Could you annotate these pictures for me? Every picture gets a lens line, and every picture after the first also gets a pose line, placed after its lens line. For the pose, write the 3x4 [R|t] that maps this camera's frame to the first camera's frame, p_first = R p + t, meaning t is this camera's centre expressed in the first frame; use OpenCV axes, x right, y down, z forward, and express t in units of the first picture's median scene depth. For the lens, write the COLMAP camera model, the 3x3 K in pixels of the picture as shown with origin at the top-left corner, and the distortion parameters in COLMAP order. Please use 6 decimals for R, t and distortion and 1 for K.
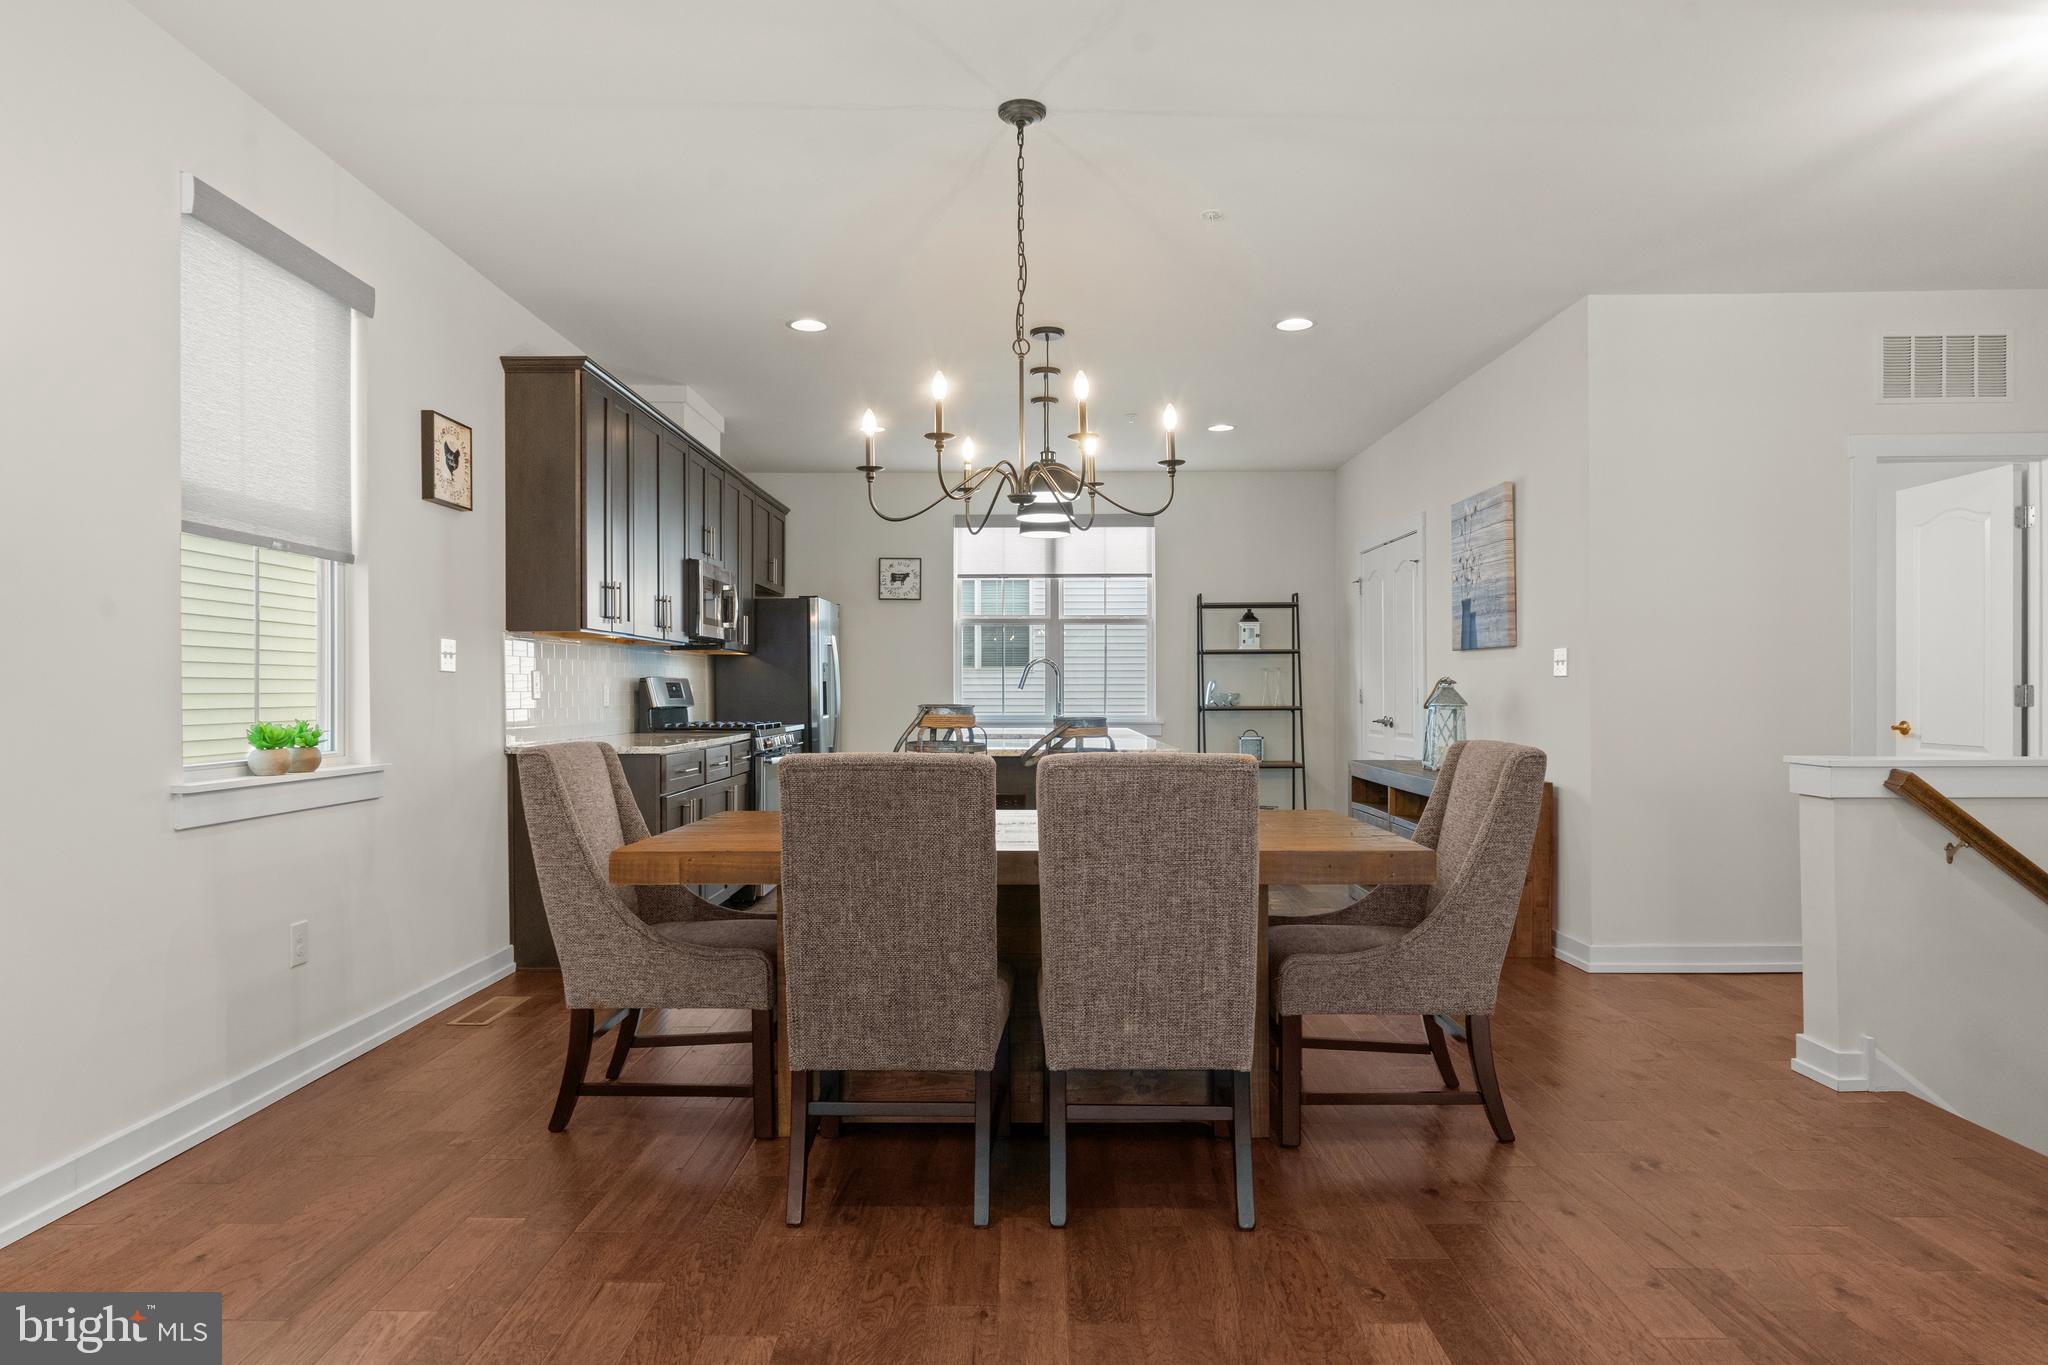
lens RADIAL K [[1253.1, 0, 1017.0], [0, 1253.1, 688.8], [0, 0, 1]] dist [-0.008627, -0.001321]
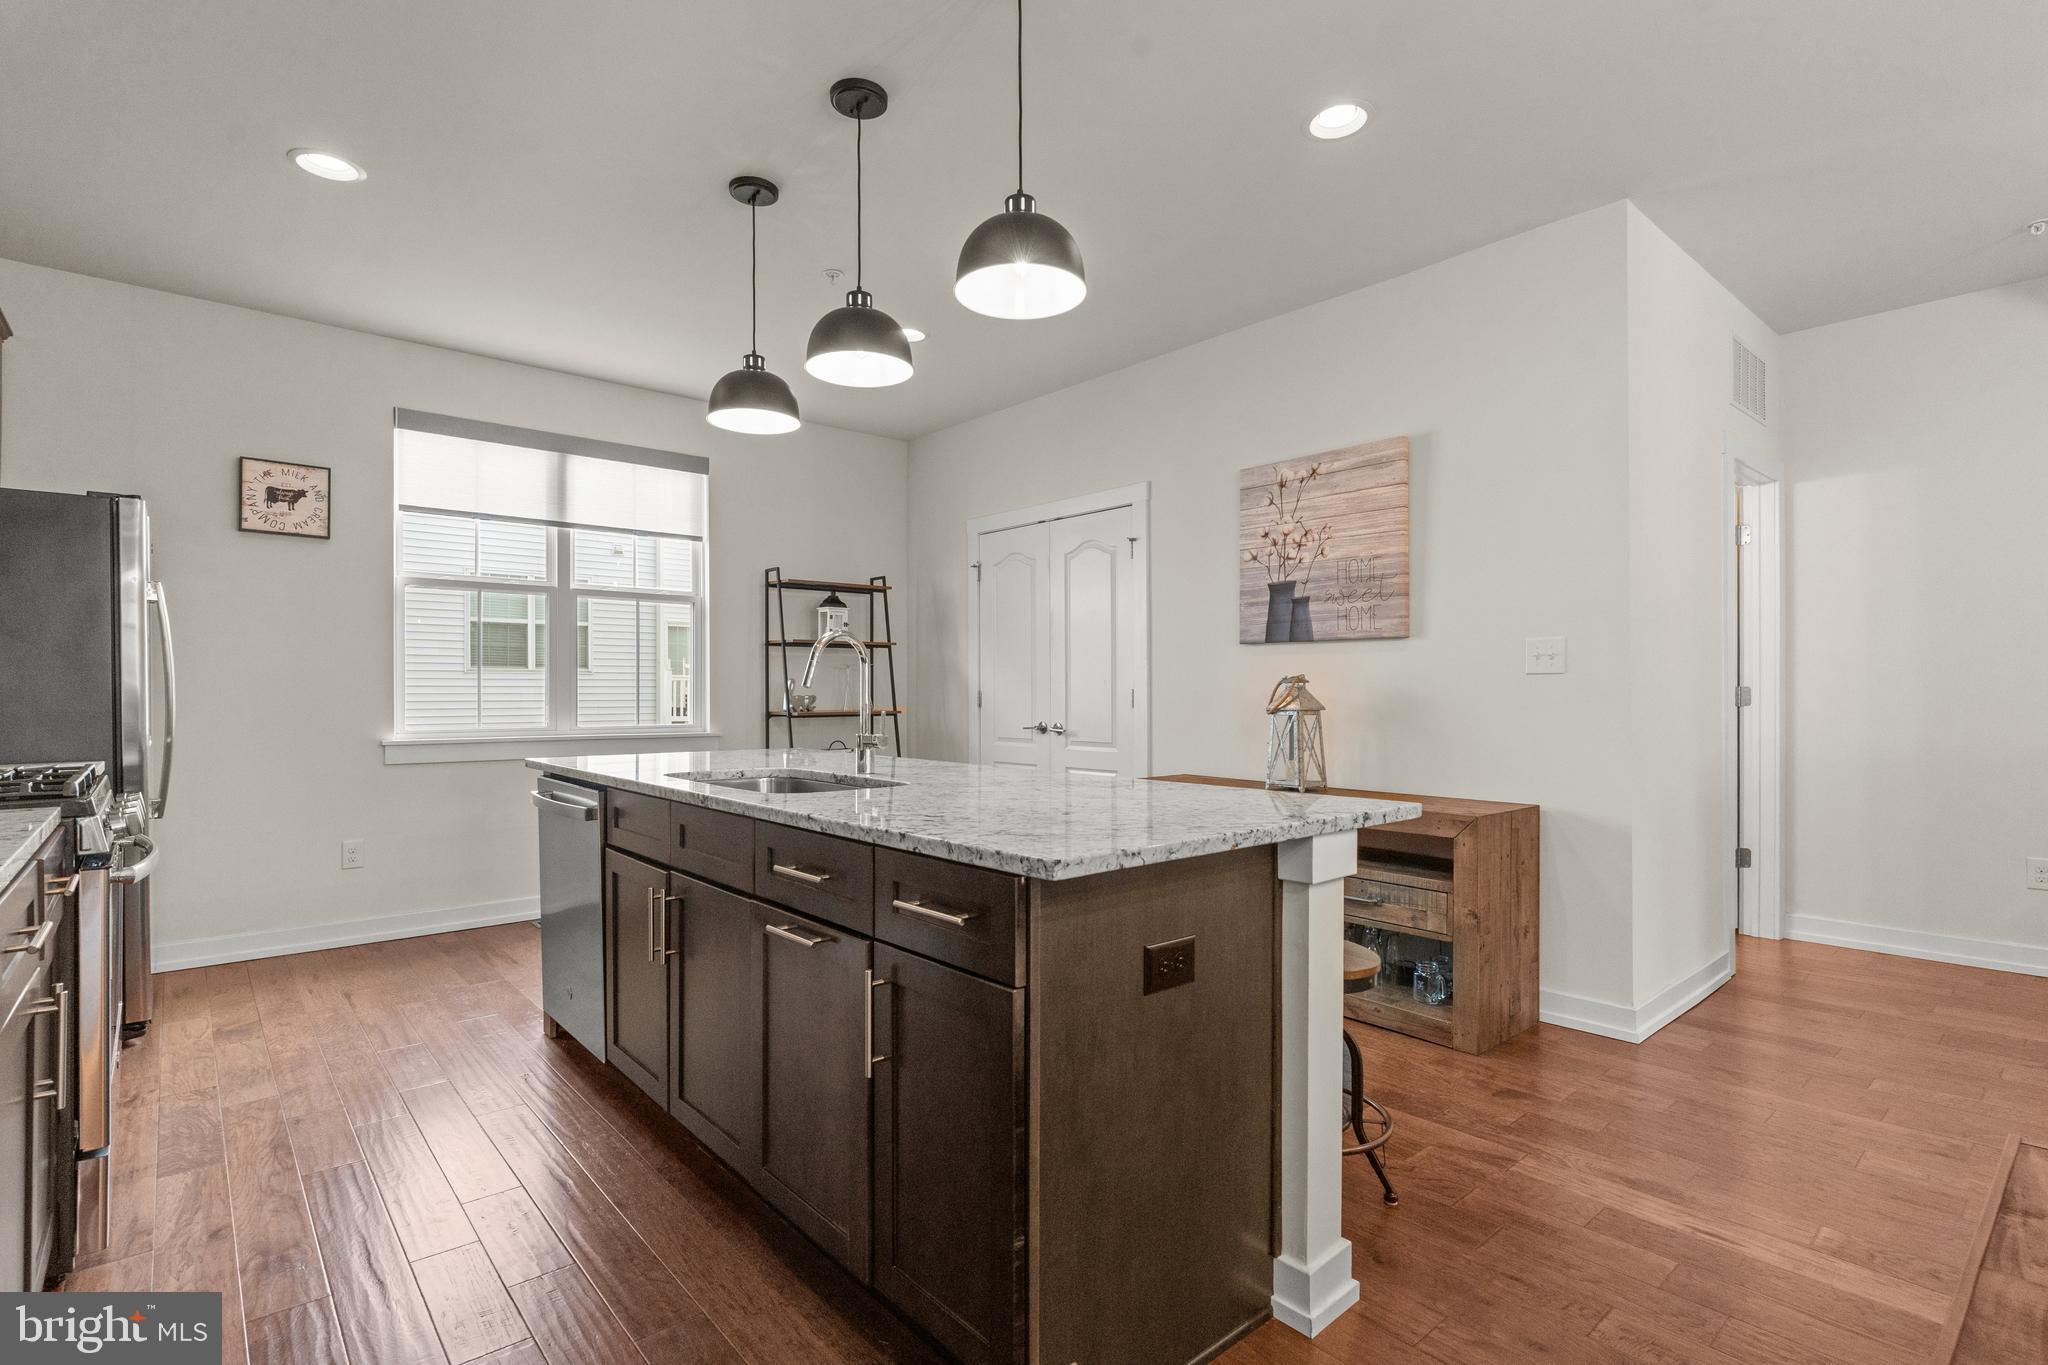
lens RADIAL K [[974.1, 0, 1028.8], [0, 974.1, 693.3], [0, 0, 1]] dist [0.001287, 0.000161]
pose [[0.747069, 0.000382, 0.664746, -0.148957], [-0.001418, 0.999998, 0.001019, 0.001805], [-0.664745, -0.001703, 0.747068, 0.472812]]
